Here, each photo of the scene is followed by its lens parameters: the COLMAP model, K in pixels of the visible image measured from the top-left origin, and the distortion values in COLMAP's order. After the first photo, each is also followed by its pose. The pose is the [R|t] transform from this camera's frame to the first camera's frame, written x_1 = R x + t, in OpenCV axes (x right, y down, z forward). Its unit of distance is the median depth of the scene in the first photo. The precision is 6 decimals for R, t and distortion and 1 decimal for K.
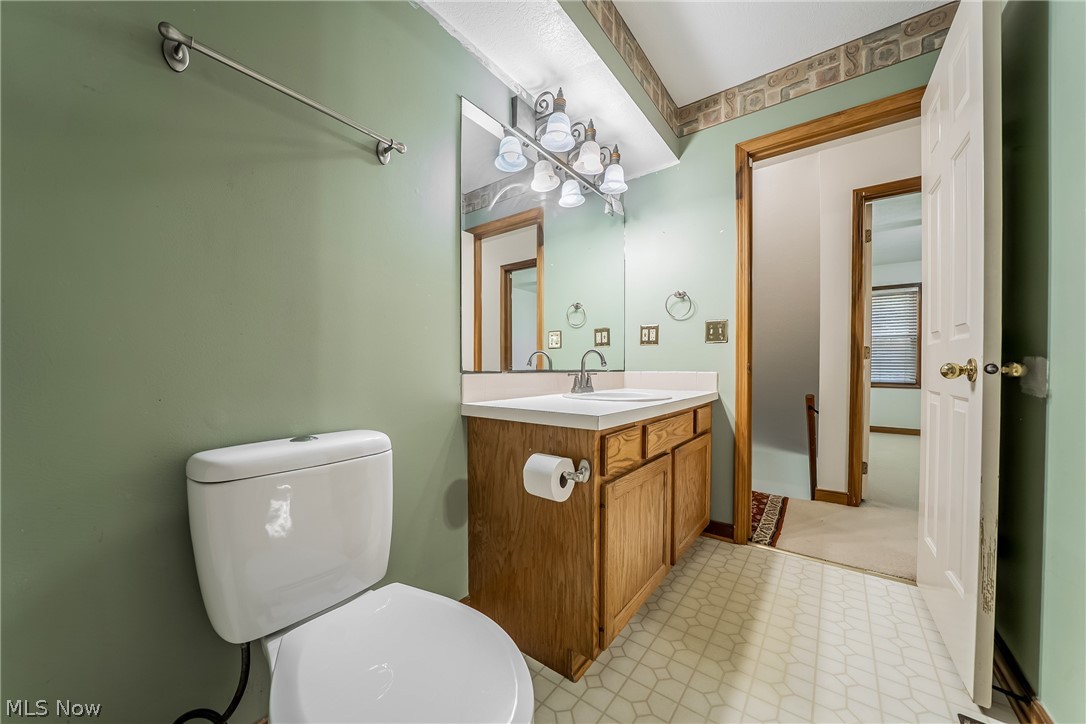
lens RADIAL K [[387.0, 0, 561.8], [0, 387.0, 368.5], [0, 0, 1]] dist [-0.020824, 0.000036]
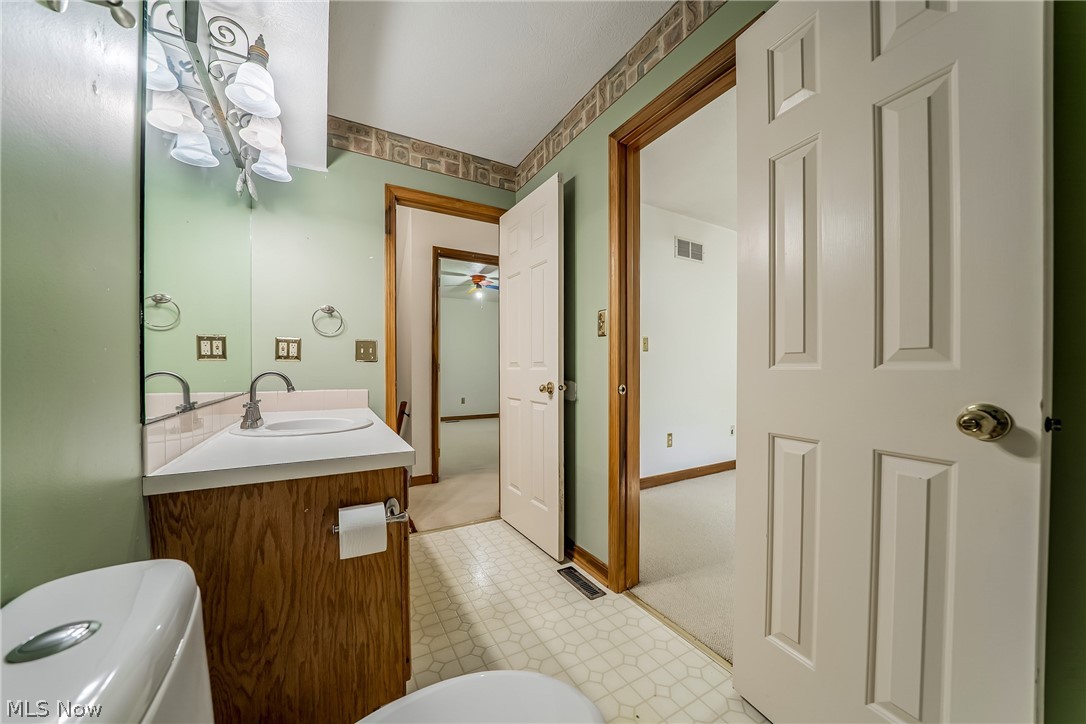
lens RADIAL K [[377.7, 0, 542.7], [0, 377.7, 364.5], [0, 0, 1]] dist [-0.019821, 0.000240]
pose [[0.399641, 0.010459, 0.916612, -0.422294], [-0.002763, 0.999944, -0.010205, -0.059625], [-0.916668, 0.001545, 0.399647, 0.175345]]
